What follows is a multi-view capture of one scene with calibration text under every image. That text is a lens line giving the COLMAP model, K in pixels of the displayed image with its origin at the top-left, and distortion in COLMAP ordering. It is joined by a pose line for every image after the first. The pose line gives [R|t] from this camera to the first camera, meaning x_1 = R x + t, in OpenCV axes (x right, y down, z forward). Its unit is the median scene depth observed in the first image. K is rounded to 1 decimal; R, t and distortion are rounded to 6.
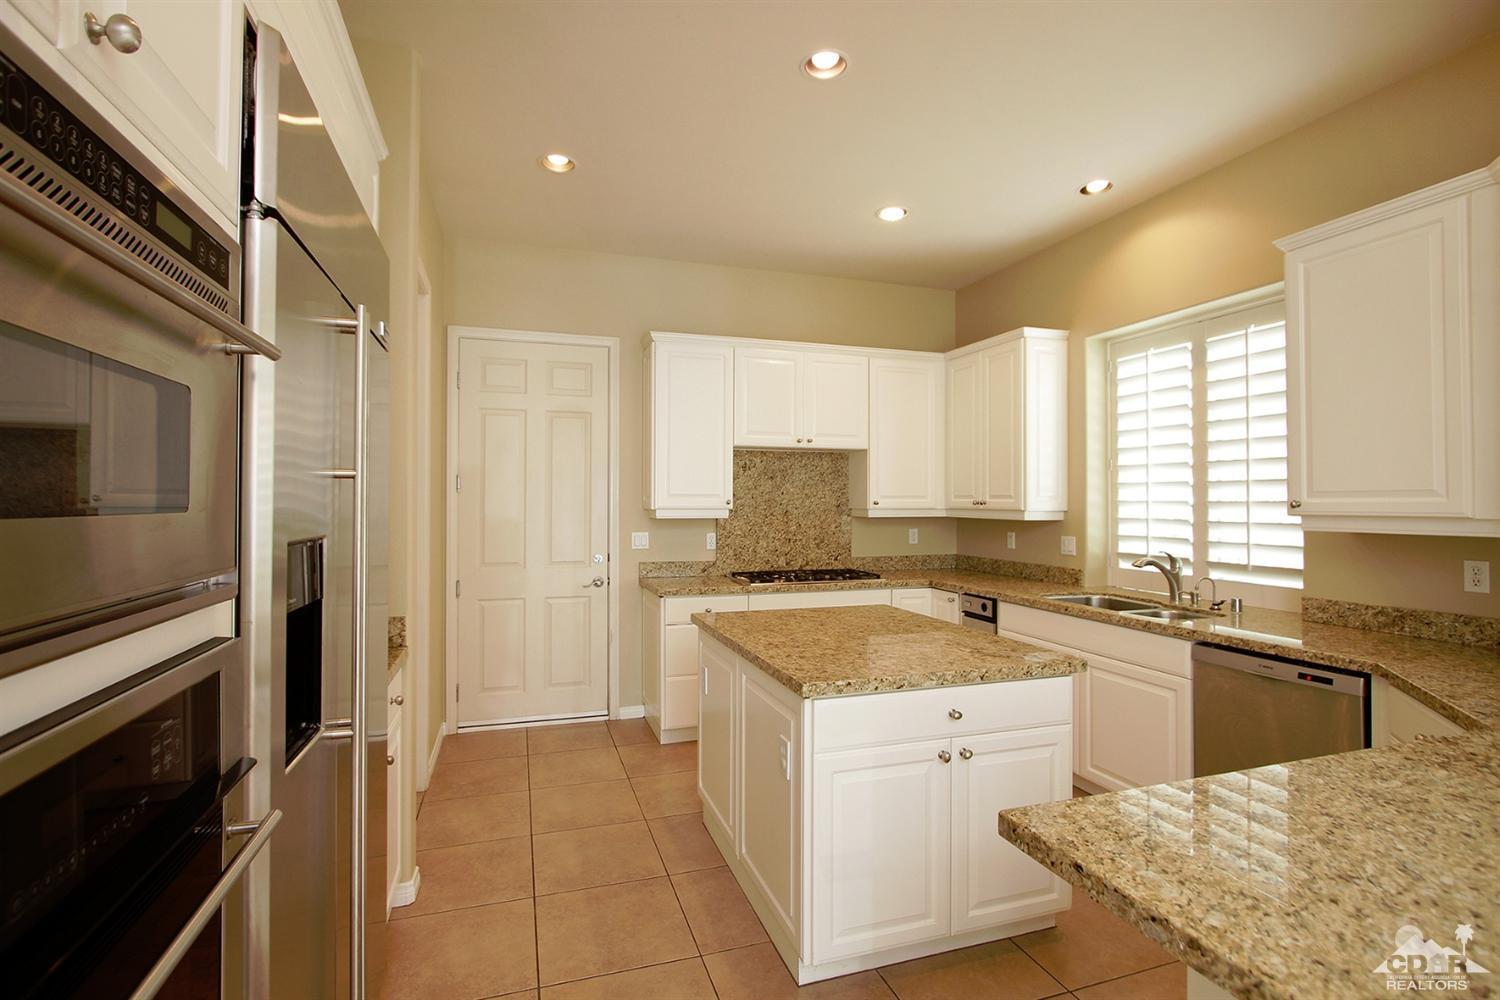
lens RADIAL K [[694.5, 0, 739.1], [0, 694.5, 492.7], [0, 0, 1]] dist [-0.009821, 0.000240]
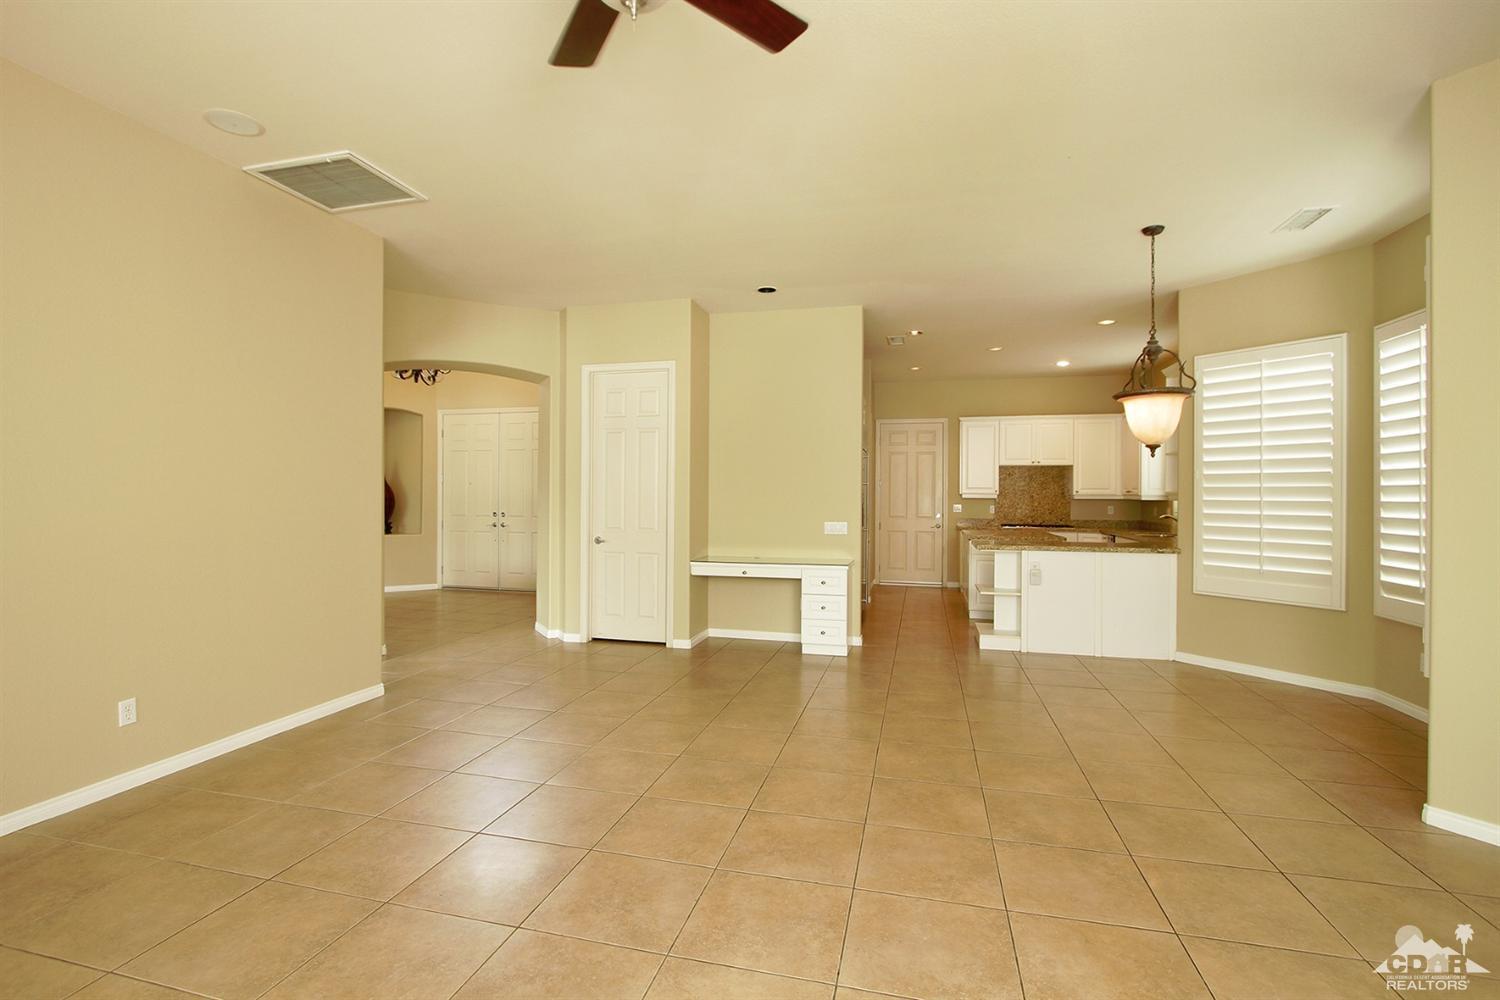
lens RADIAL K [[694.5, 0, 736.5], [0, 694.5, 496.8], [0, 0, 1]] dist [-0.009821, 0.000240]
pose [[0.841201, 0.005305, -0.540697, 0.477638], [0.001646, 0.999922, 0.012371, 0.003038], [0.540720, -0.011296, 0.841127, -1.290300]]
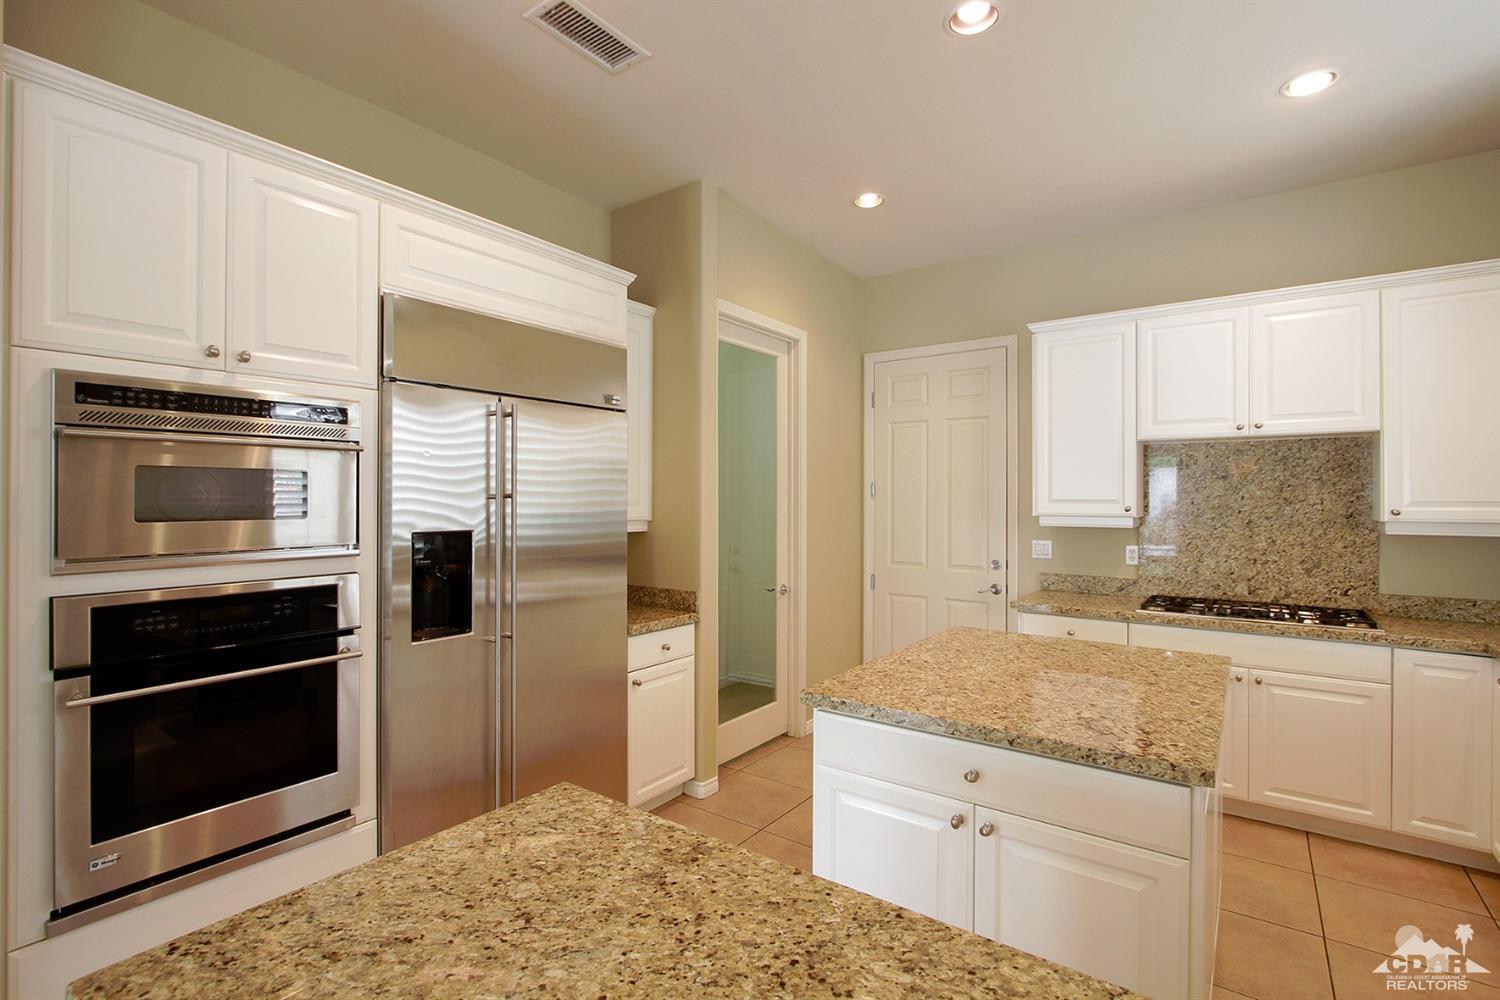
lens RADIAL K [[694.5, 0, 739.7], [0, 694.5, 495.4], [0, 0, 1]] dist [-0.009821, 0.000240]
pose [[0.583194, -0.003235, -0.812327, 0.381264], [0.008850, 0.999958, 0.002372, -0.008776], [0.812285, -0.008573, 0.583198, 0.137959]]
